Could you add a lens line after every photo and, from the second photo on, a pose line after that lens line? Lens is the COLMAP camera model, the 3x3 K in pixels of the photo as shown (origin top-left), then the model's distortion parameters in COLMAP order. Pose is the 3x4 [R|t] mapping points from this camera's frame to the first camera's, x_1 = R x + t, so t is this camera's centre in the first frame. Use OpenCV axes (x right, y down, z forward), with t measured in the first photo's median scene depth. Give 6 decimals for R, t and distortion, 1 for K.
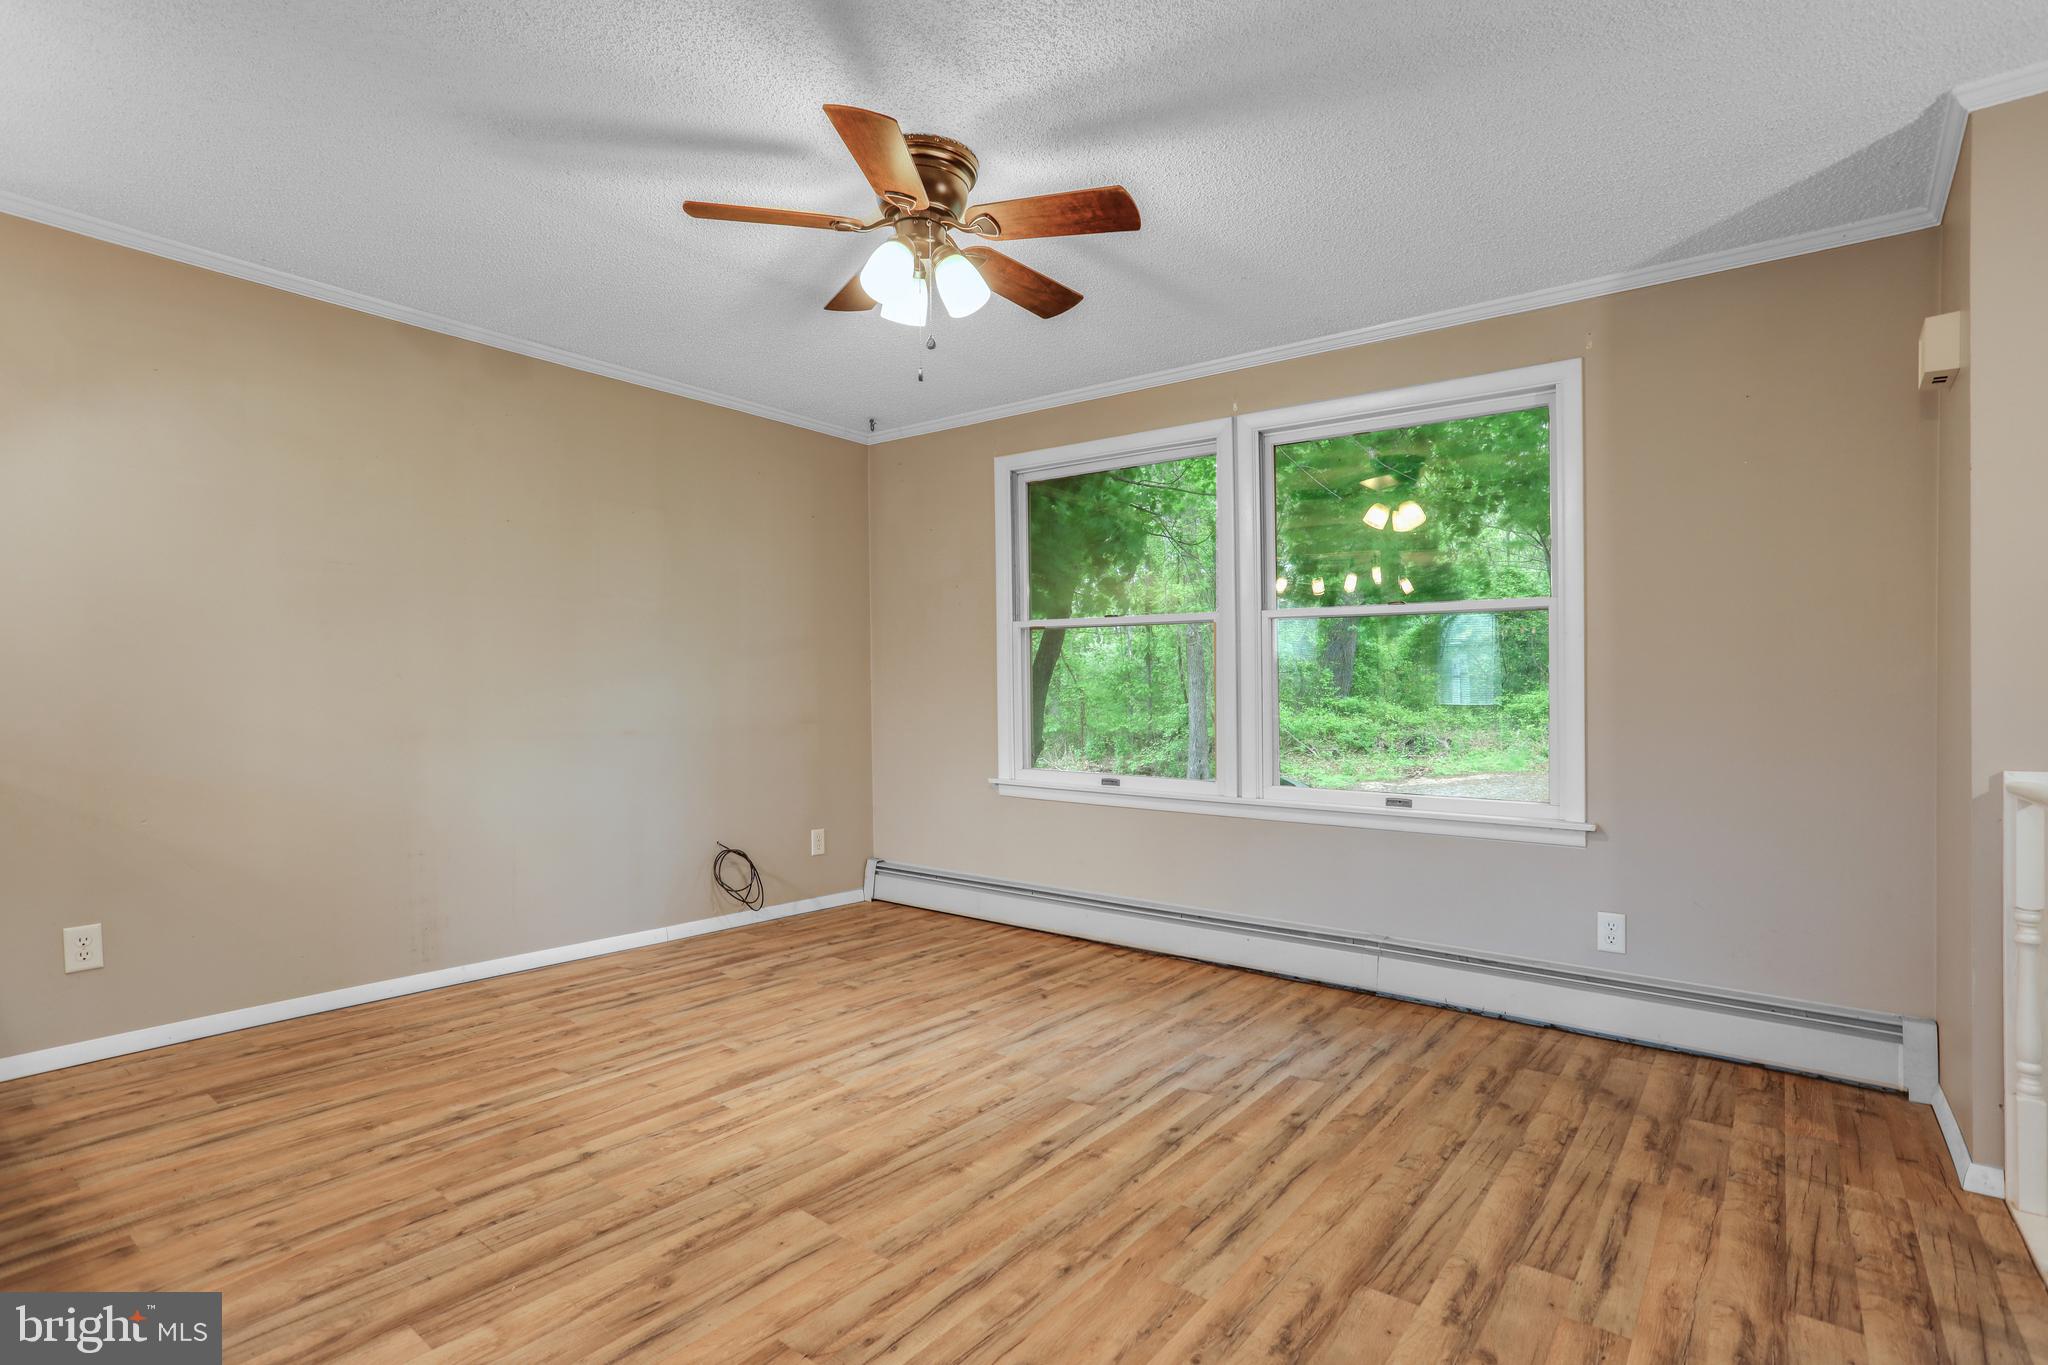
lens RADIAL K [[1011.5, 0, 1024.0], [0, 1011.5, 682.5], [0, 0, 1]] dist [-0.053824, 0.035183]
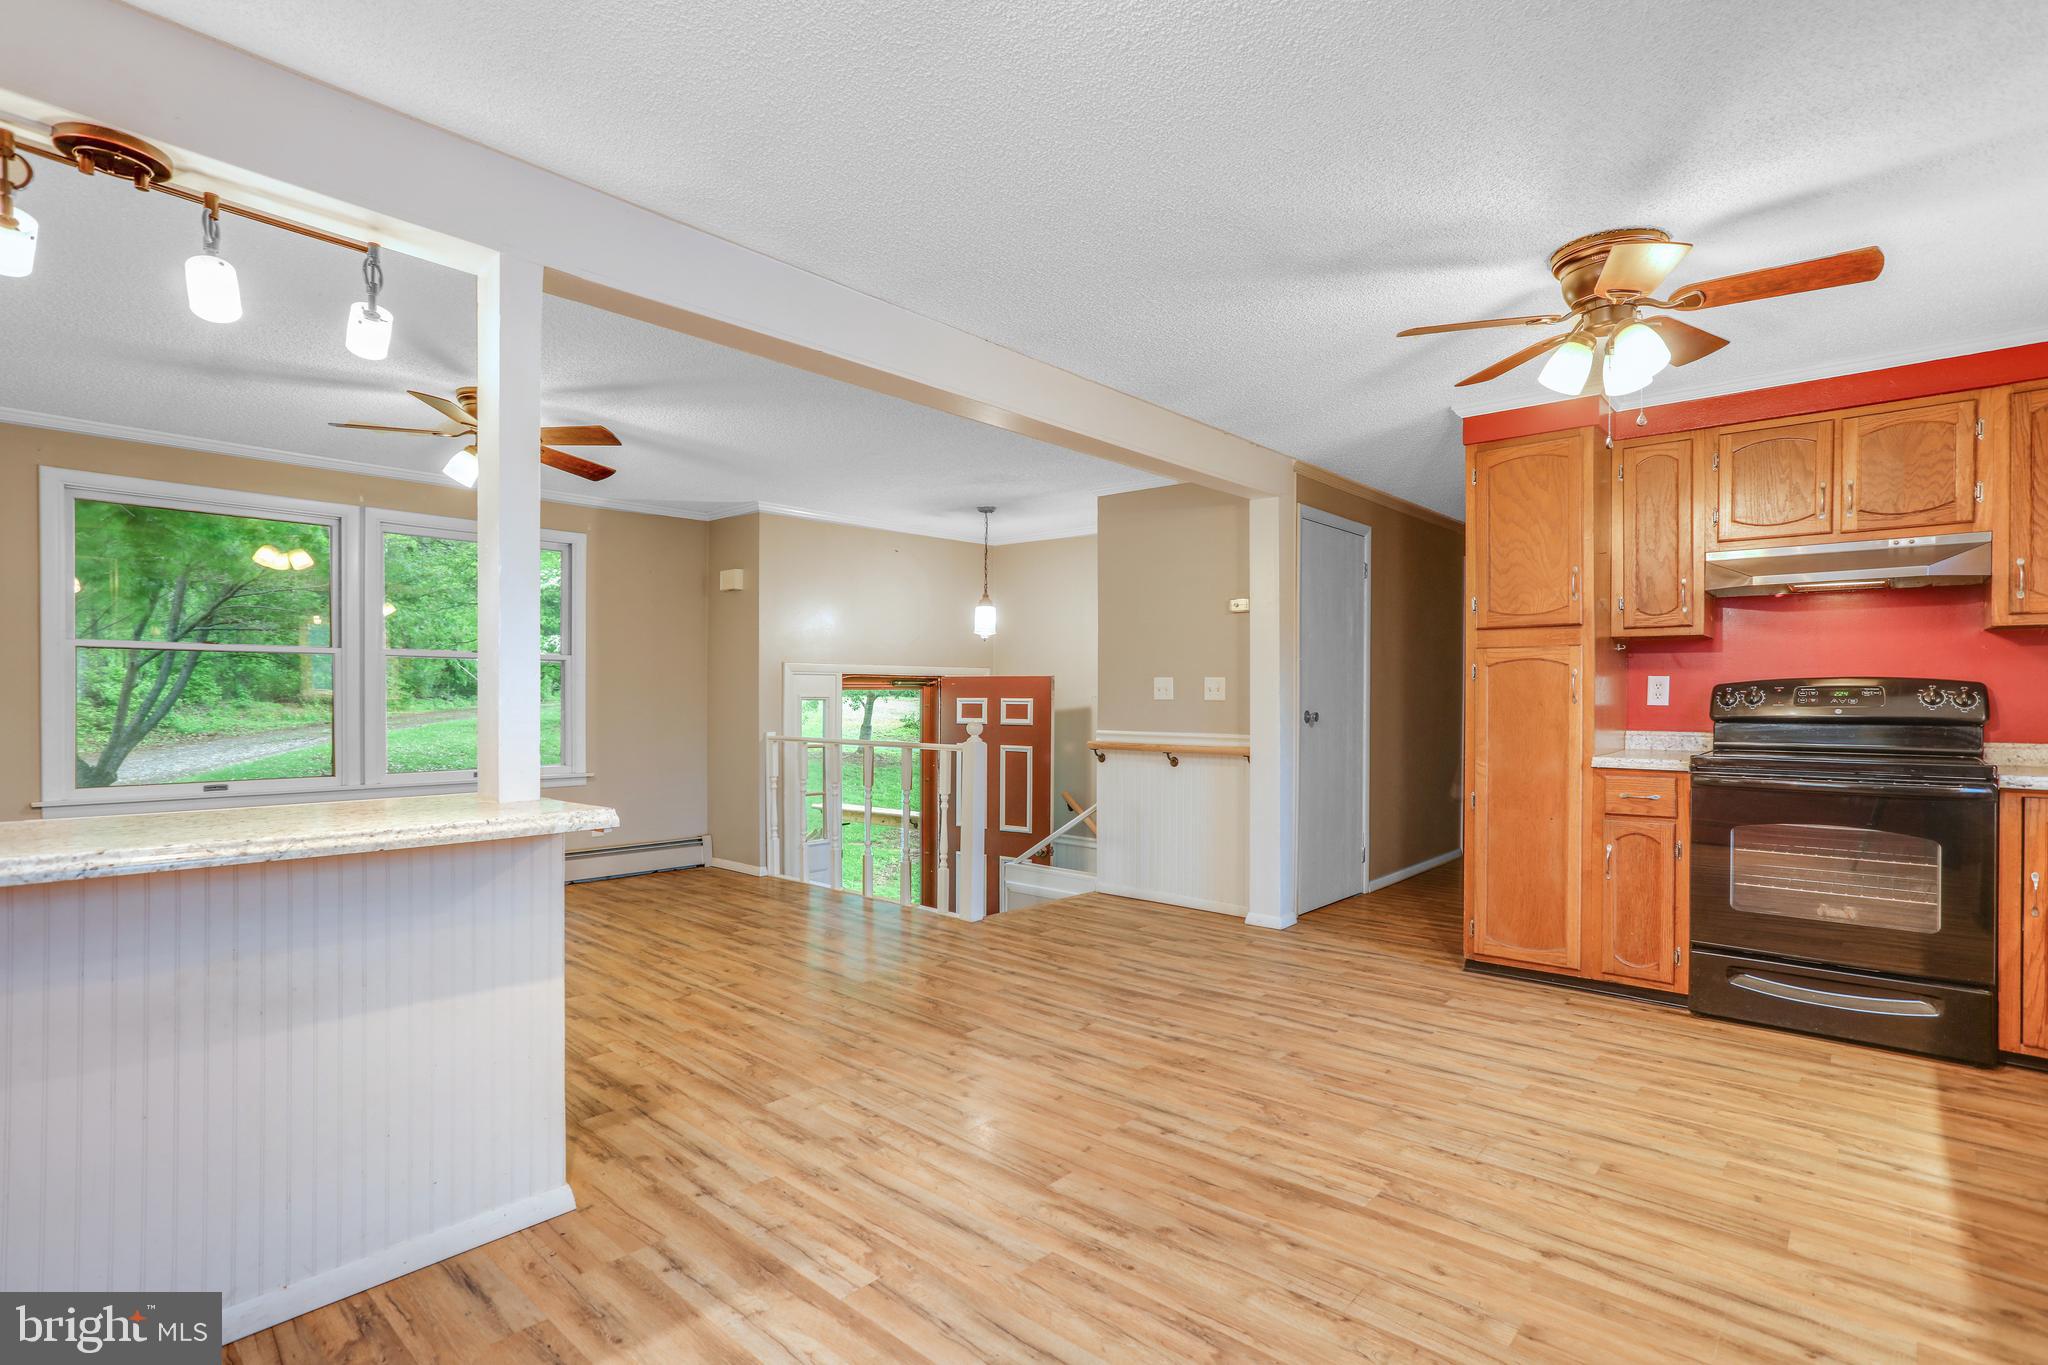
lens RADIAL K [[991.2, 0, 1026.8], [0, 991.2, 690.7], [0, 0, 1]] dist [-0.054146, 0.032230]
pose [[0.064570, -0.002717, 0.997910, -1.365527], [-0.015235, 0.999877, 0.003708, -0.042871], [-0.997797, -0.015442, 0.064520, 0.019564]]
